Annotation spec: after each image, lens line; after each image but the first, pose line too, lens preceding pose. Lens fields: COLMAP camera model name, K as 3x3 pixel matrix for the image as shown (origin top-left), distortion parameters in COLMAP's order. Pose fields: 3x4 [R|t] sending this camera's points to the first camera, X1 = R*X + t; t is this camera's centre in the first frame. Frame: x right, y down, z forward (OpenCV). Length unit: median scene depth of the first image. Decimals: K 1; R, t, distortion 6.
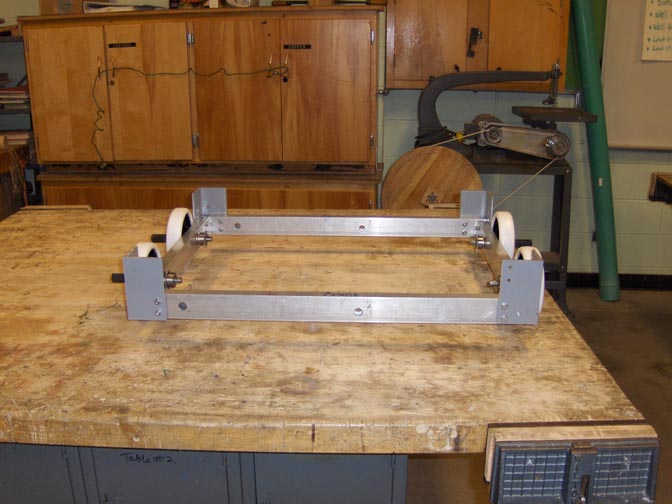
lens RADIAL K [[700.1, 0, 335.6], [0, 700.1, 264.4], [0, 0, 1]] dist [-0.234675, 0.175637]
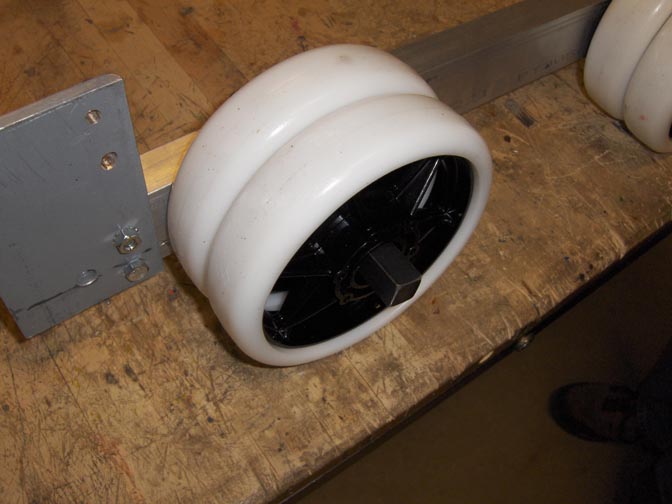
lens RADIAL K [[700.1, 0, 335.6], [0, 700.1, 264.4], [0, 0, 1]] dist [-0.234675, 0.175637]
pose [[0.599976, 0.705588, -0.377060, 0.163764], [-0.331417, 0.648181, 0.685583, -0.053798], [0.728142, -0.286370, 0.622737, 0.350940]]
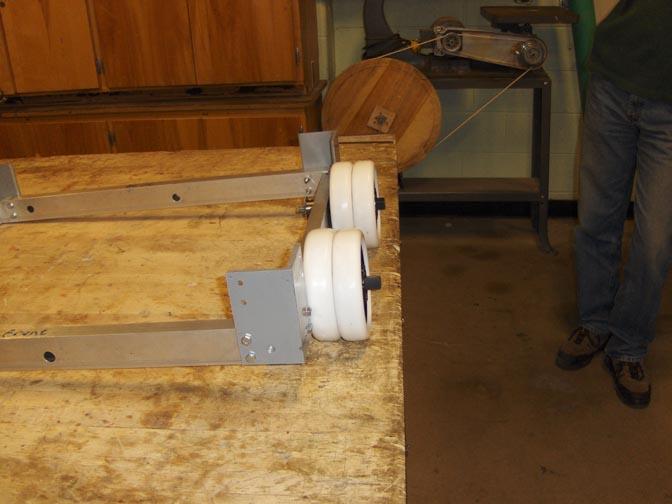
lens RADIAL K [[700.1, 0, 335.6], [0, 700.1, 264.4], [0, 0, 1]] dist [-0.234675, 0.175637]
pose [[0.997922, -0.018345, -0.061767, 0.135798], [0.026349, 0.990984, 0.131362, -0.033514], [0.058800, -0.132716, 0.989408, 0.139870]]
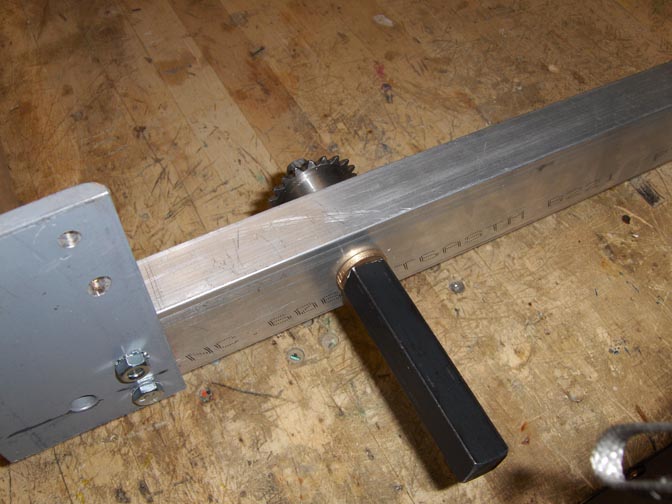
lens RADIAL K [[700.1, 0, 335.6], [0, 700.1, 264.4], [0, 0, 1]] dist [-0.234675, 0.175637]
pose [[0.497777, 0.719584, -0.484166, 0.149373], [-0.274288, 0.660201, 0.699214, -0.046468], [0.822790, -0.215252, 0.526007, 0.370413]]
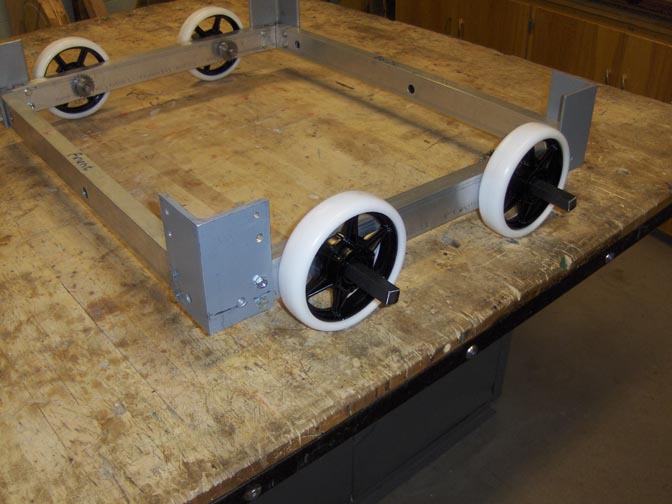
lens RADIAL K [[700.1, 0, 335.6], [0, 700.1, 264.4], [0, 0, 1]] dist [-0.234675, 0.175637]
pose [[0.665960, 0.417328, -0.618333, 0.247887], [-0.229150, 0.903245, 0.362822, -0.065520], [0.709921, -0.099934, 0.697155, 0.263462]]
